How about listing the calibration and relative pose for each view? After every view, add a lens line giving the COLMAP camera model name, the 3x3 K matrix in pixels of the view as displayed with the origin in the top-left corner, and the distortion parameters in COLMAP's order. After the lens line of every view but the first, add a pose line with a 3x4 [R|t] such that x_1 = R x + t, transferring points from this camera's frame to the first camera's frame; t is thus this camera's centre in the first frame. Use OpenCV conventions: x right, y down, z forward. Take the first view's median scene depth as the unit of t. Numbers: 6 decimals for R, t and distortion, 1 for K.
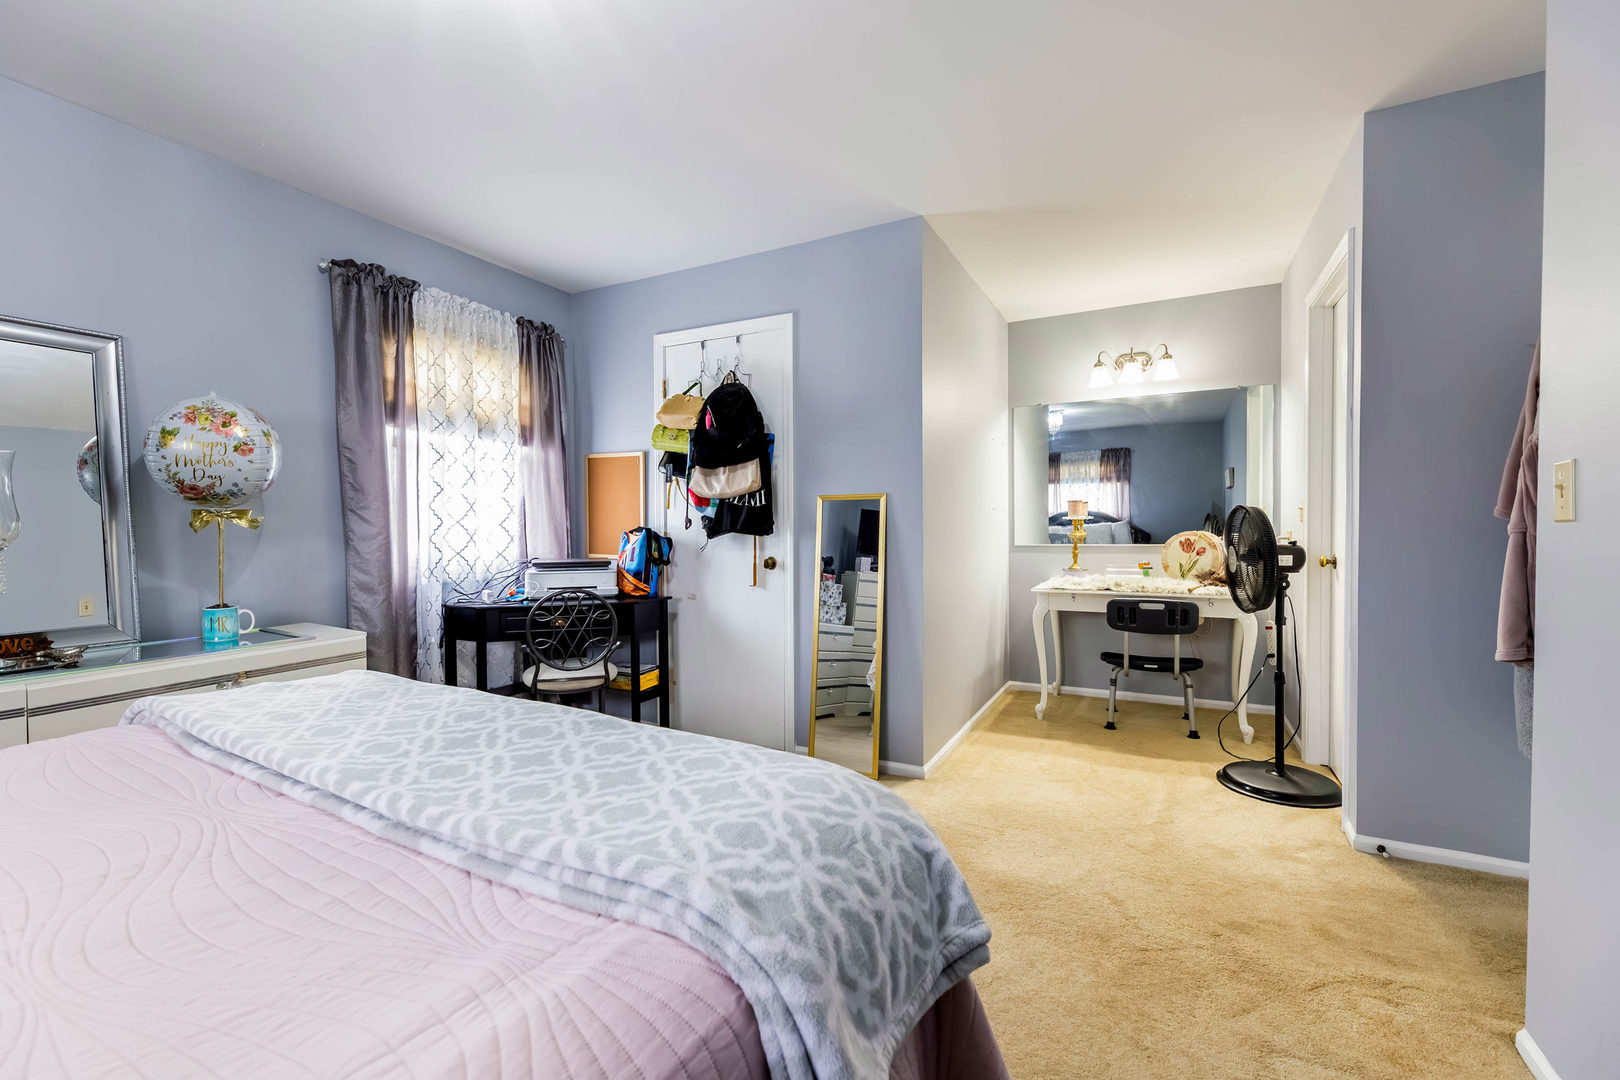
lens RADIAL K [[659.9, 0, 810.0], [0, 659.9, 540.0], [0, 0, 1]] dist [-0.000133, -0.000069]
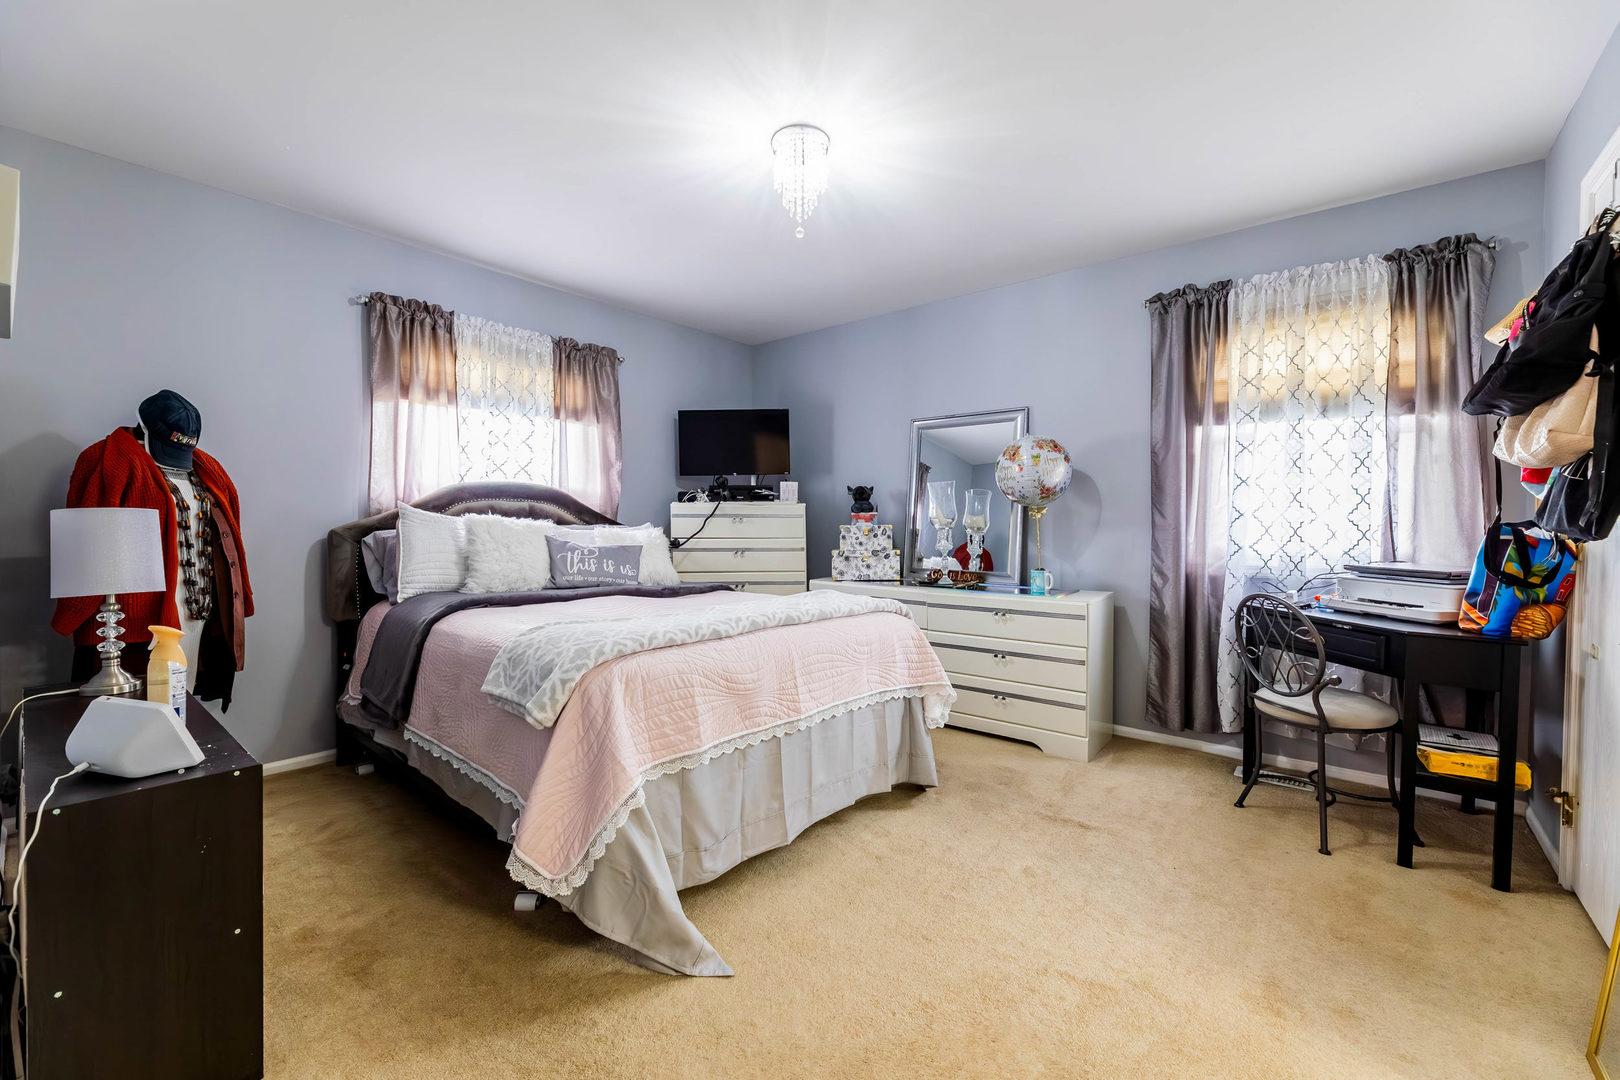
lens RADIAL K [[659.9, 0, 810.0], [0, 659.9, 540.0], [0, 0, 1]] dist [-0.000133, -0.000069]
pose [[-0.183409, 0.031687, -0.982526, 0.641570], [-0.027099, 0.998938, 0.037275, -0.010750], [0.982663, 0.033462, -0.182356, 0.663099]]
